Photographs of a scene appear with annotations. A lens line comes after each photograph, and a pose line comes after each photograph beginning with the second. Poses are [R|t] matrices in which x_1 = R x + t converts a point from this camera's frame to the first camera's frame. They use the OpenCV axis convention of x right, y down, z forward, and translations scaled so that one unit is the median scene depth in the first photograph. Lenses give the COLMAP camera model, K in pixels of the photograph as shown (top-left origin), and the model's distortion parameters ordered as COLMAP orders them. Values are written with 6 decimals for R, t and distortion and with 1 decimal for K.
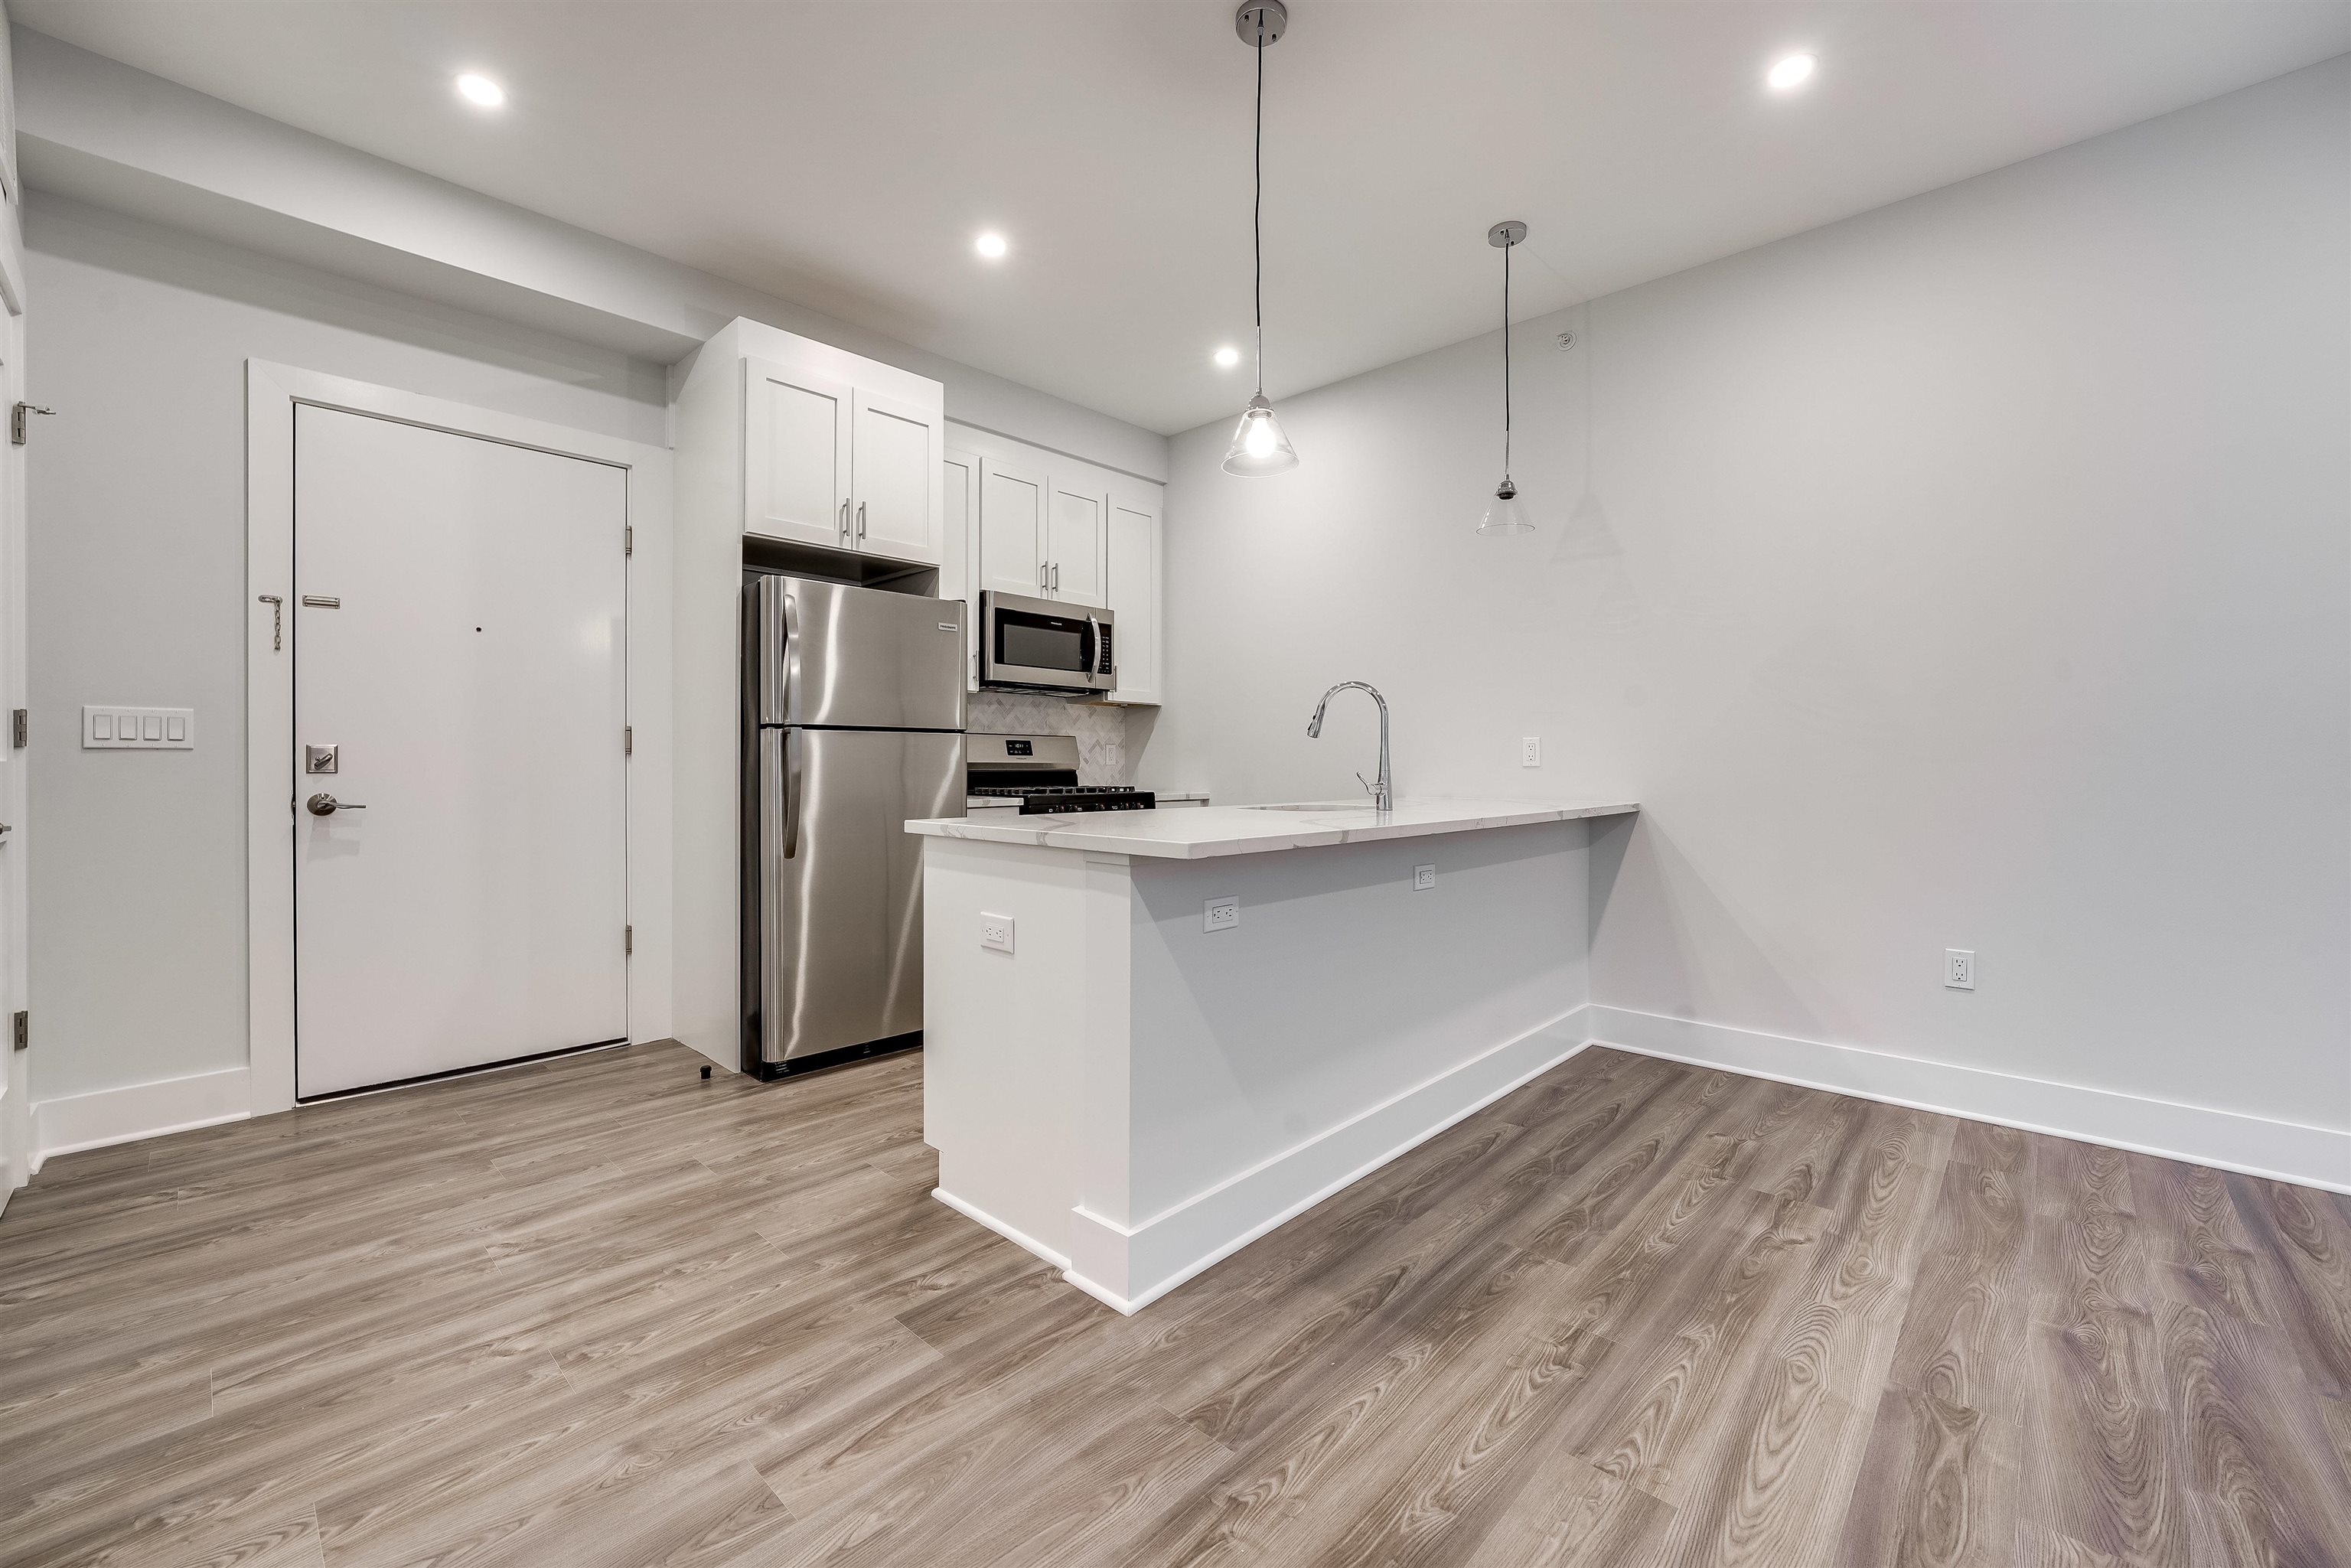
lens RADIAL K [[951.2, 0, 1196.1], [0, 951.2, 761.4], [0, 0, 1]] dist [-0.013930, 0.004000]
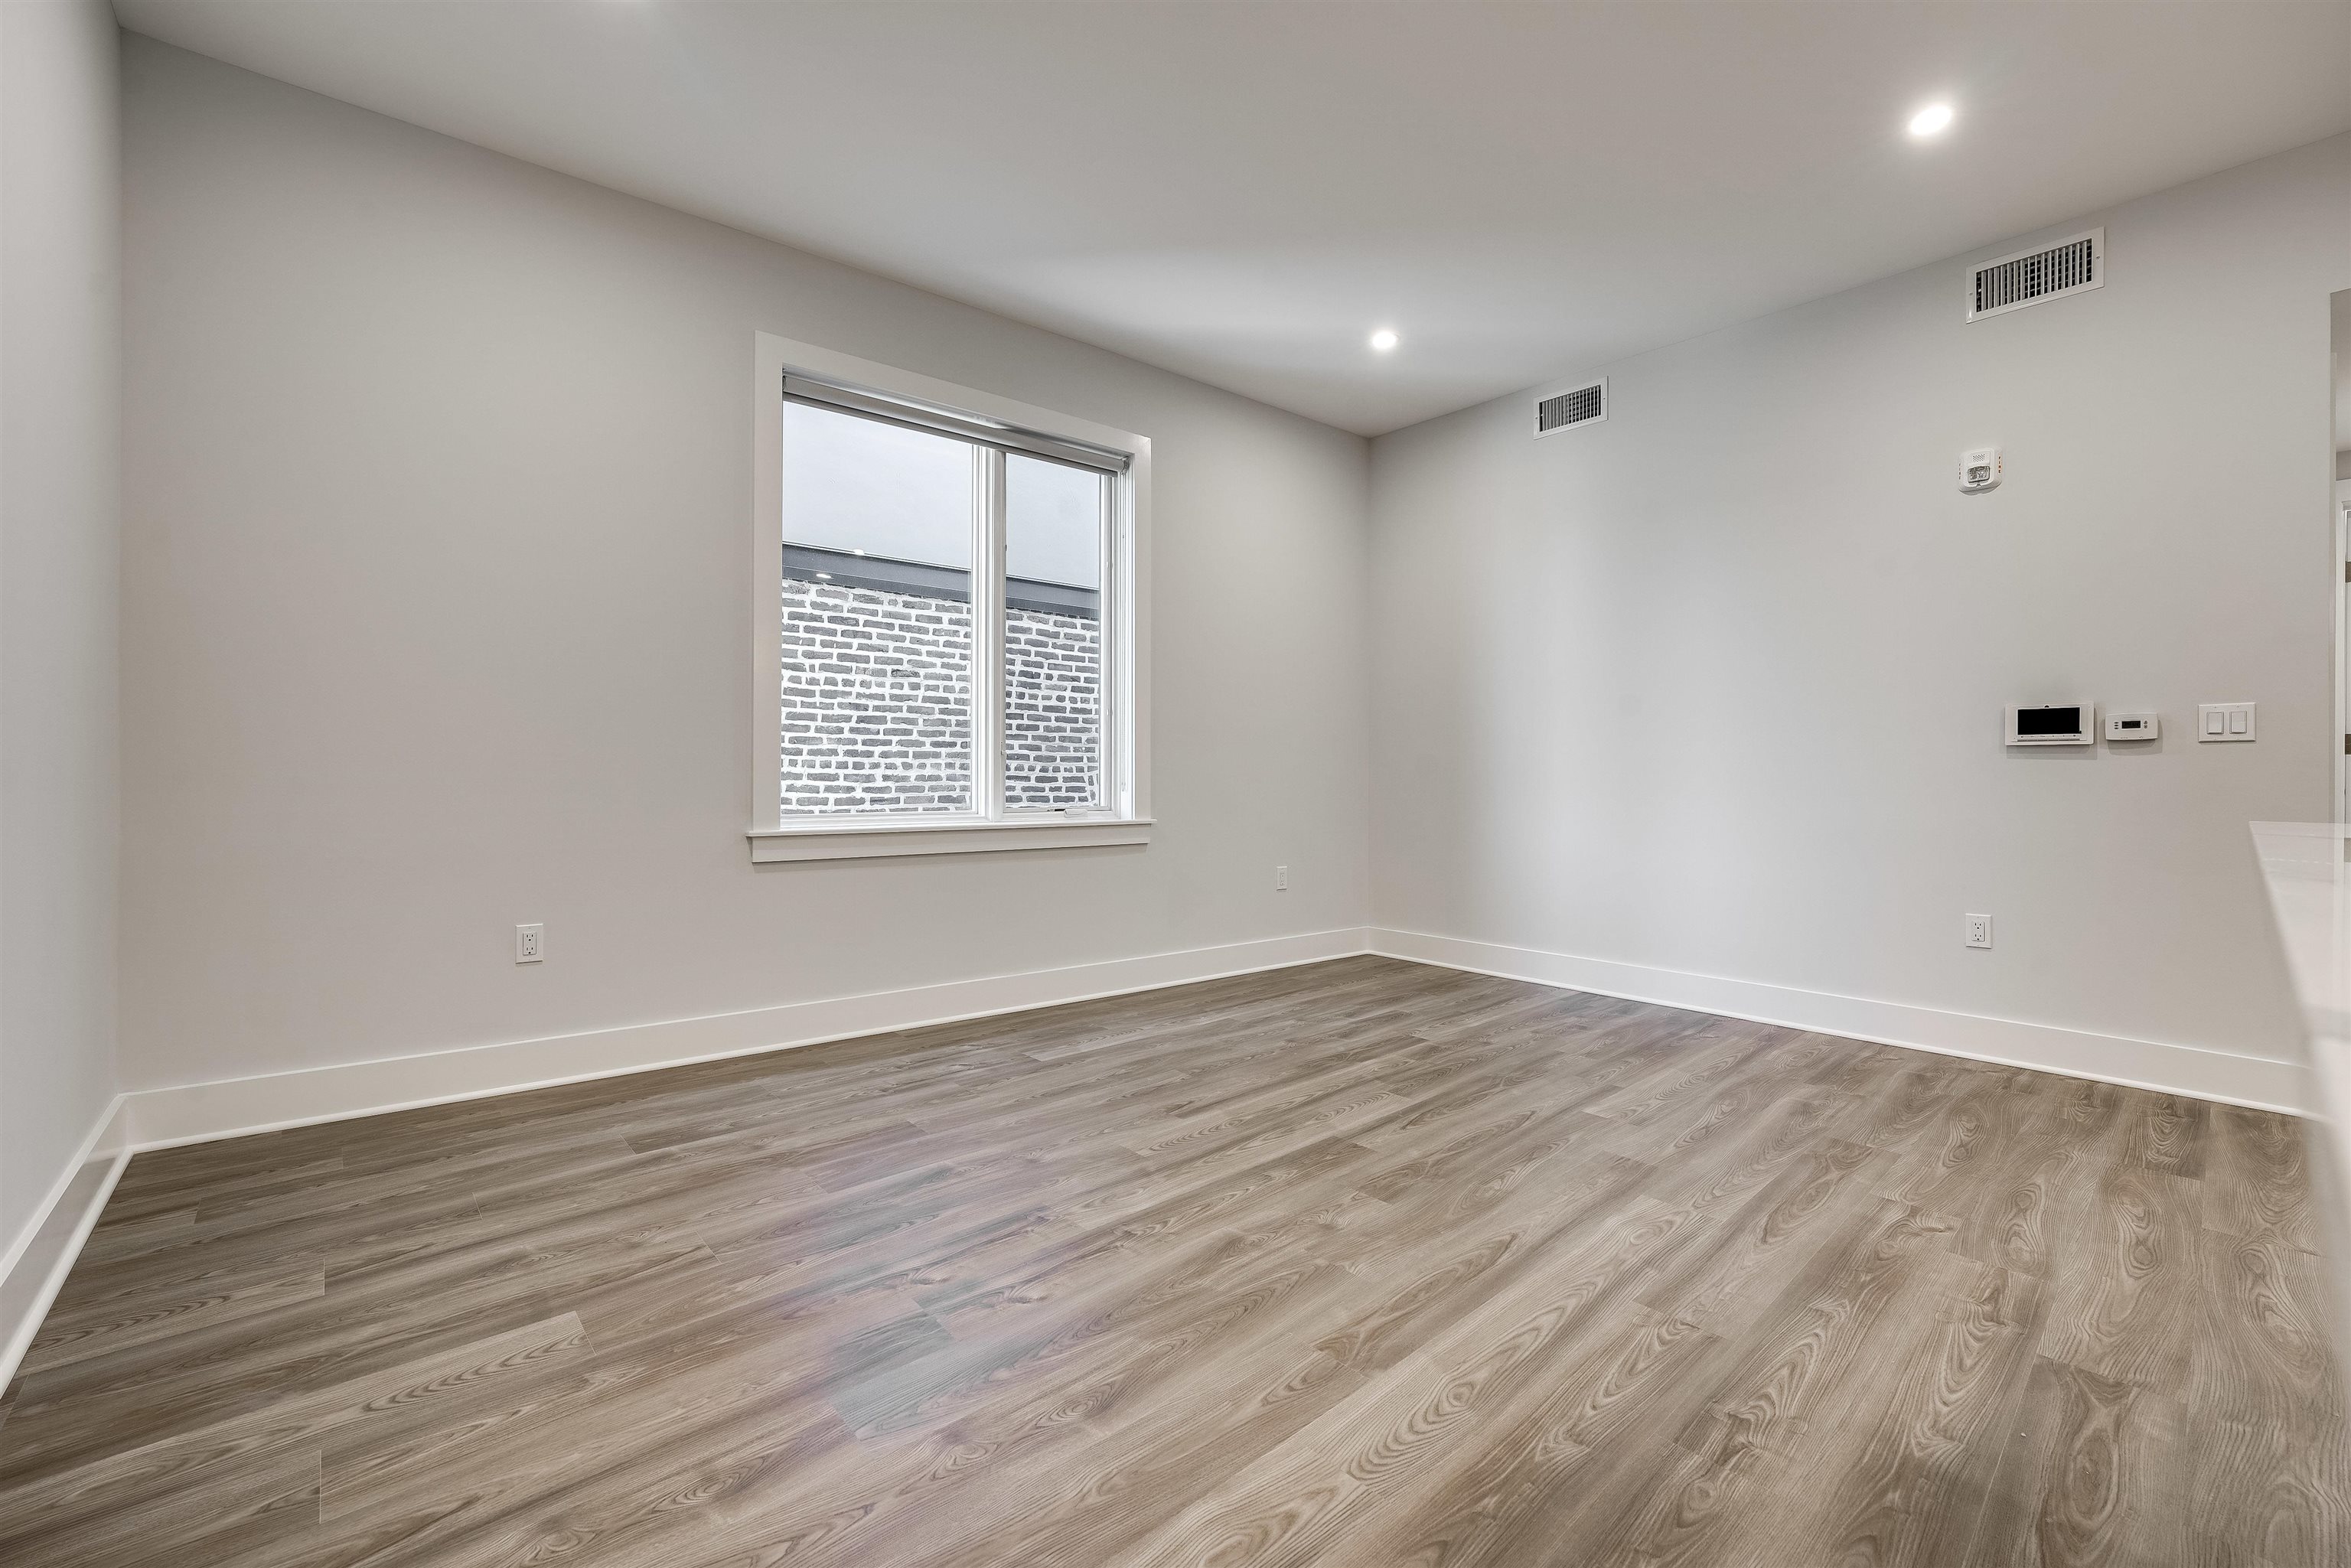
lens RADIAL K [[951.2, 0, 1179.1], [0, 951.2, 790.2], [0, 0, 1]] dist [-0.013930, 0.004000]
pose [[-0.995146, -0.010775, 0.097822, 0.547396], [-0.009678, 0.999885, 0.011688, 0.038633], [-0.097937, 0.010685, -0.995135, 1.273178]]
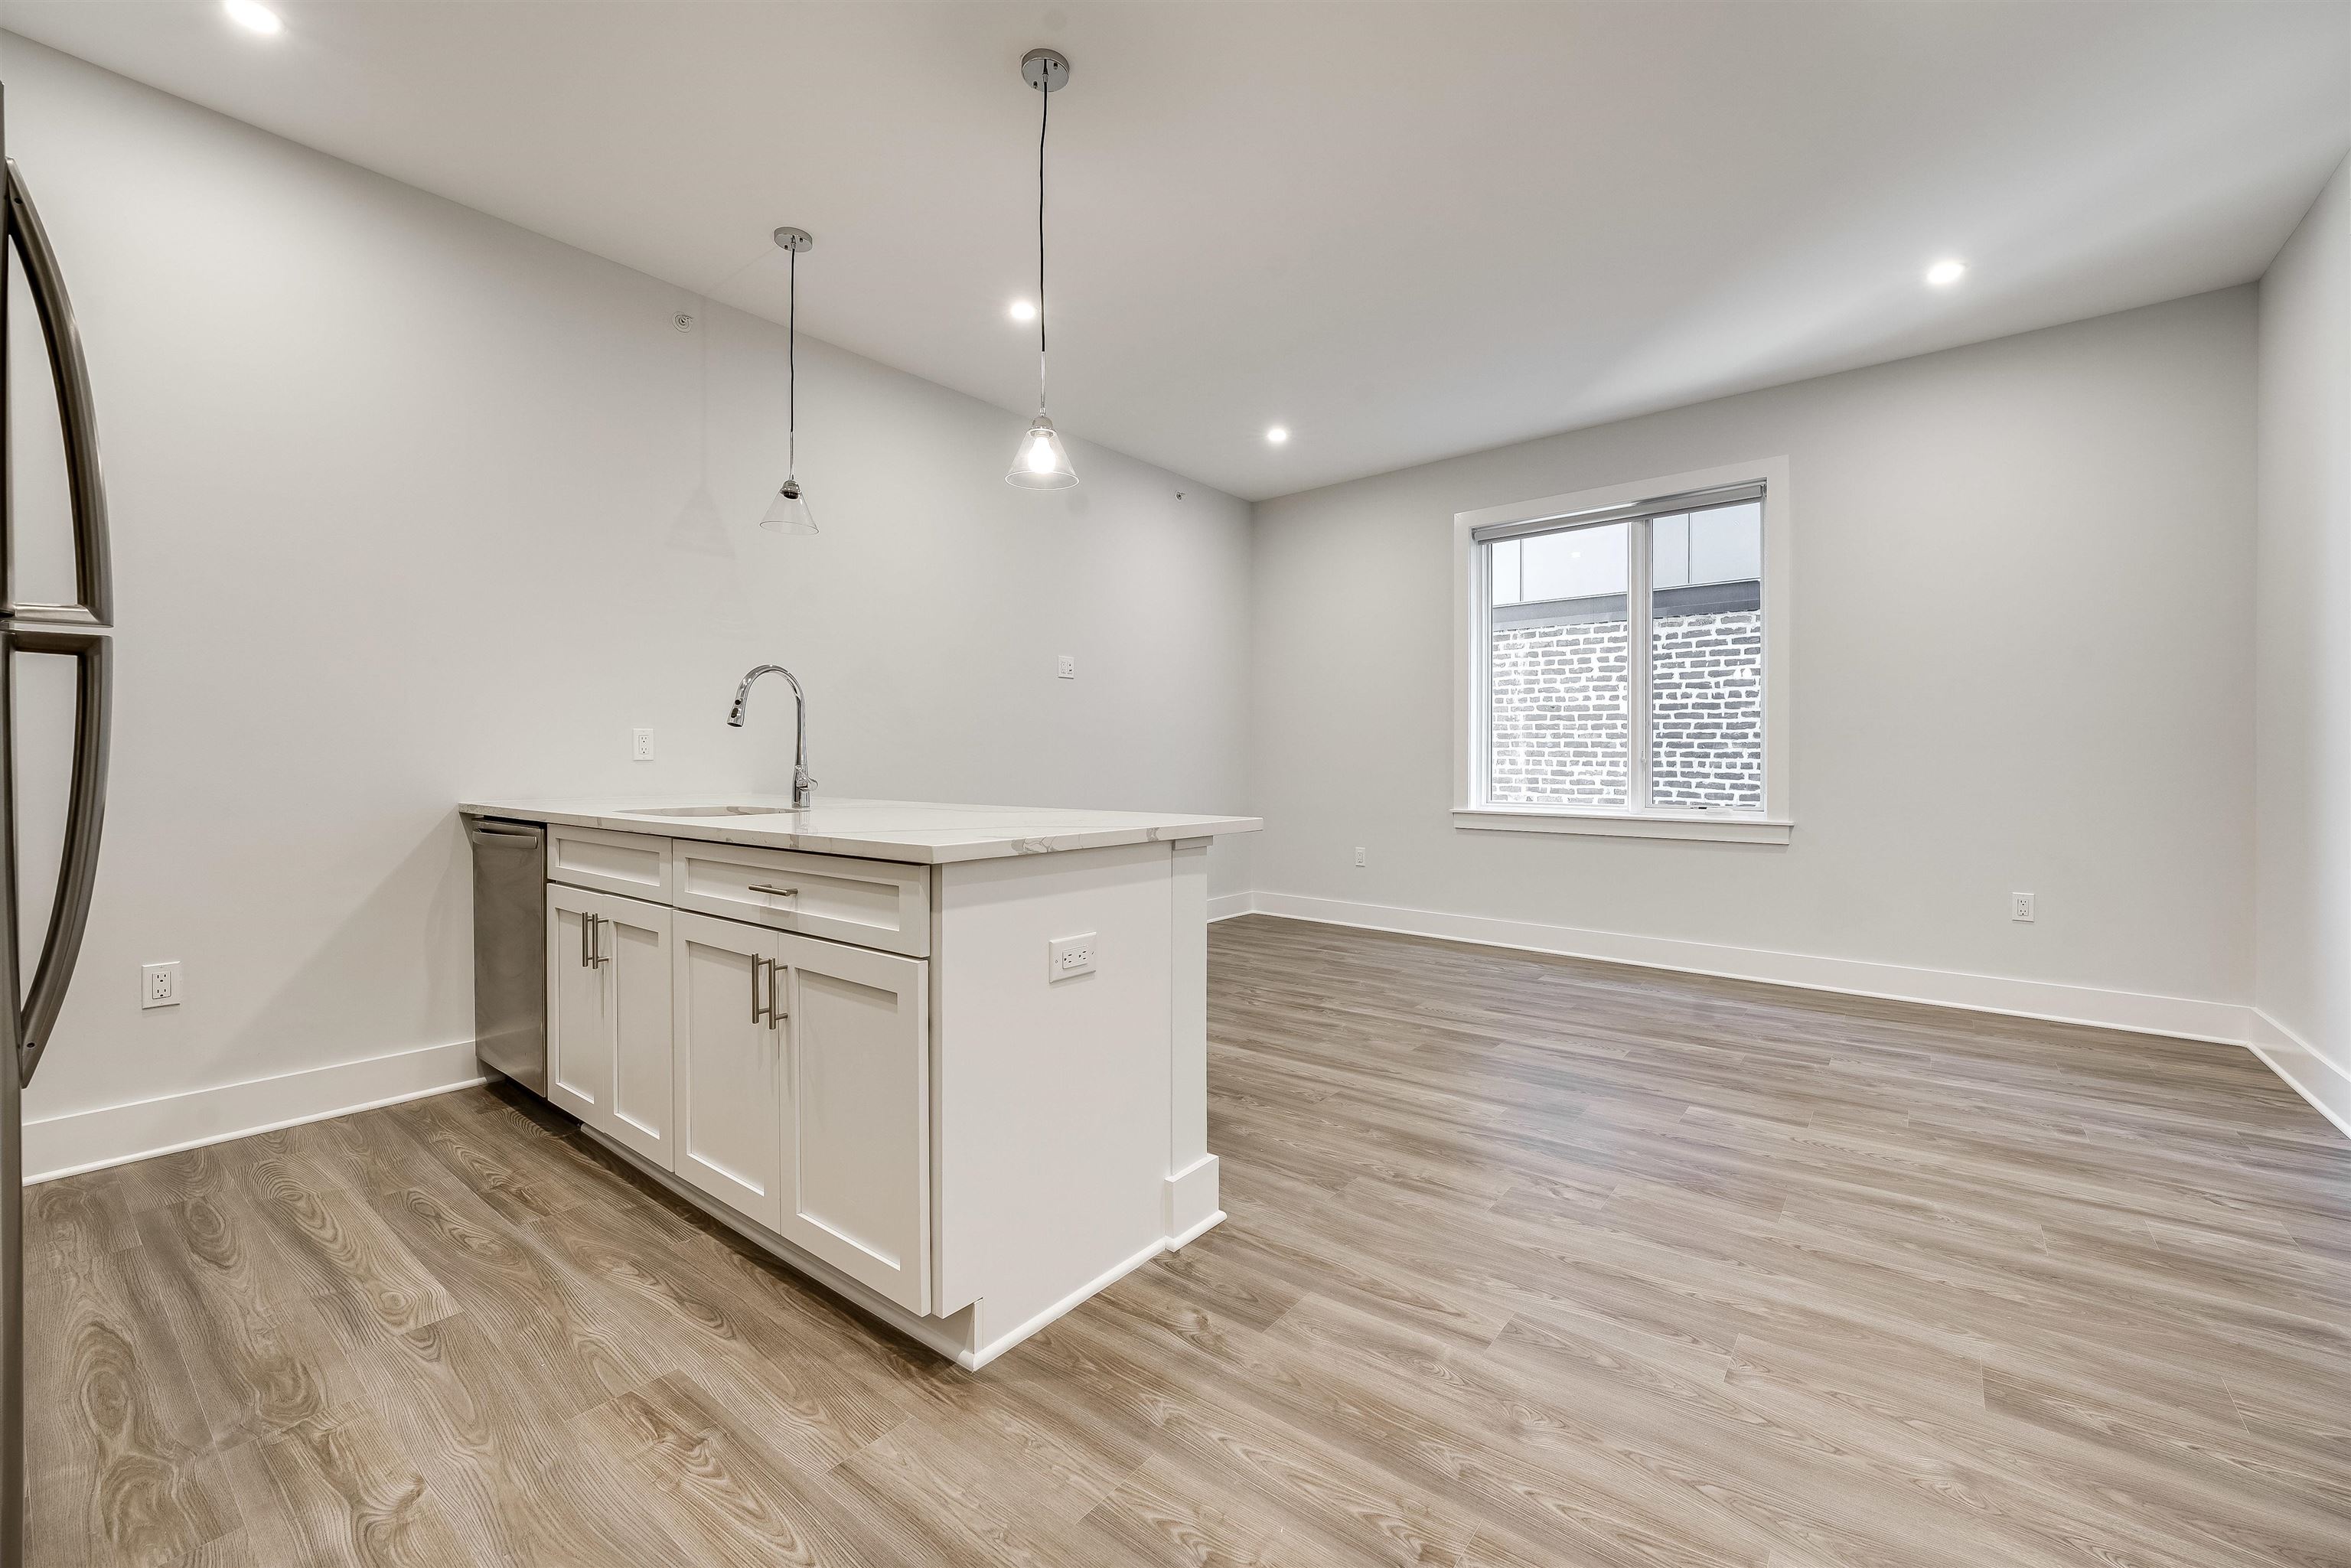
lens RADIAL K [[951.2, 0, 1179.6], [0, 951.2, 766.6], [0, 0, 1]] dist [-0.013930, 0.004000]
pose [[-0.077519, -0.008942, 0.996951, -0.920210], [-0.005376, 0.999949, 0.008551, 0.001144], [-0.996976, -0.004697, -0.077563, 0.840139]]
